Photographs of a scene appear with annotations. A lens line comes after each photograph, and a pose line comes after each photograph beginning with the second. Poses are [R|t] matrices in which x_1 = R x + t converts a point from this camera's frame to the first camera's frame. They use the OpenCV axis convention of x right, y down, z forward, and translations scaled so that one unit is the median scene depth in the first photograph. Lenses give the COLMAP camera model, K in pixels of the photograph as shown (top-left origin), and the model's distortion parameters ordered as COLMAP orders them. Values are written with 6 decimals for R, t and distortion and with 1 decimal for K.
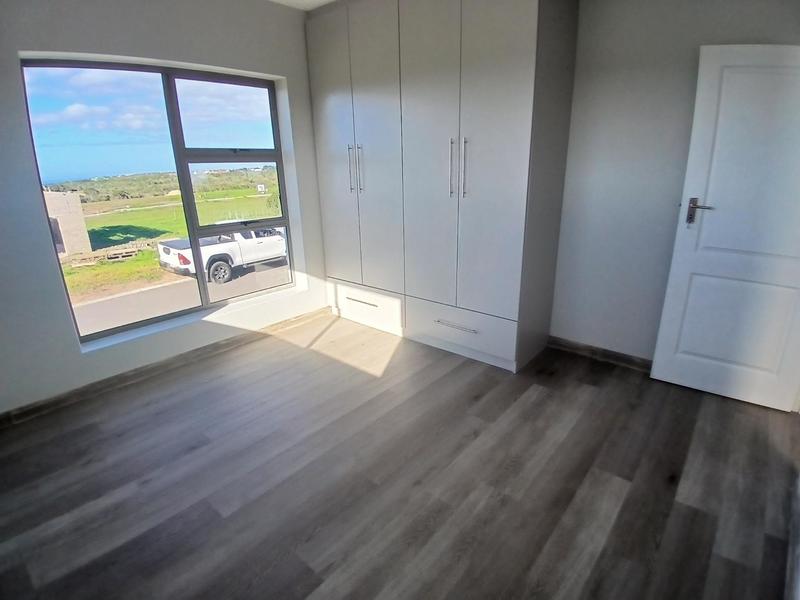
lens RADIAL K [[396.9, 0, 400.0], [0, 396.9, 300.0], [0, 0, 1]] dist [-0.000957, -0.039051]
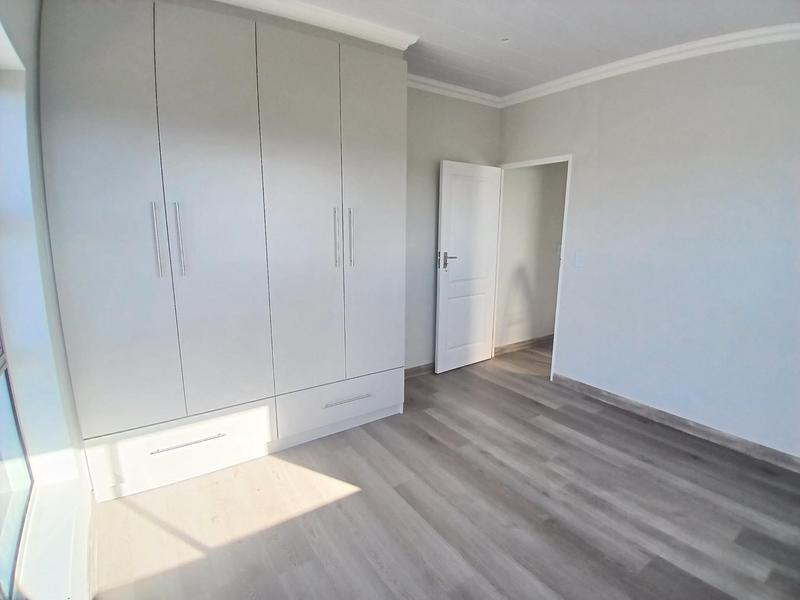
lens RADIAL K [[401.4, 0, 403.9], [0, 401.4, 302.1], [0, 0, 1]] dist [0.004040, -0.050352]
pose [[0.269297, -0.169362, 0.948048, -0.869067], [0.292964, 0.952168, 0.086881, -0.250990], [-0.917416, 0.254347, 0.306033, 0.680352]]
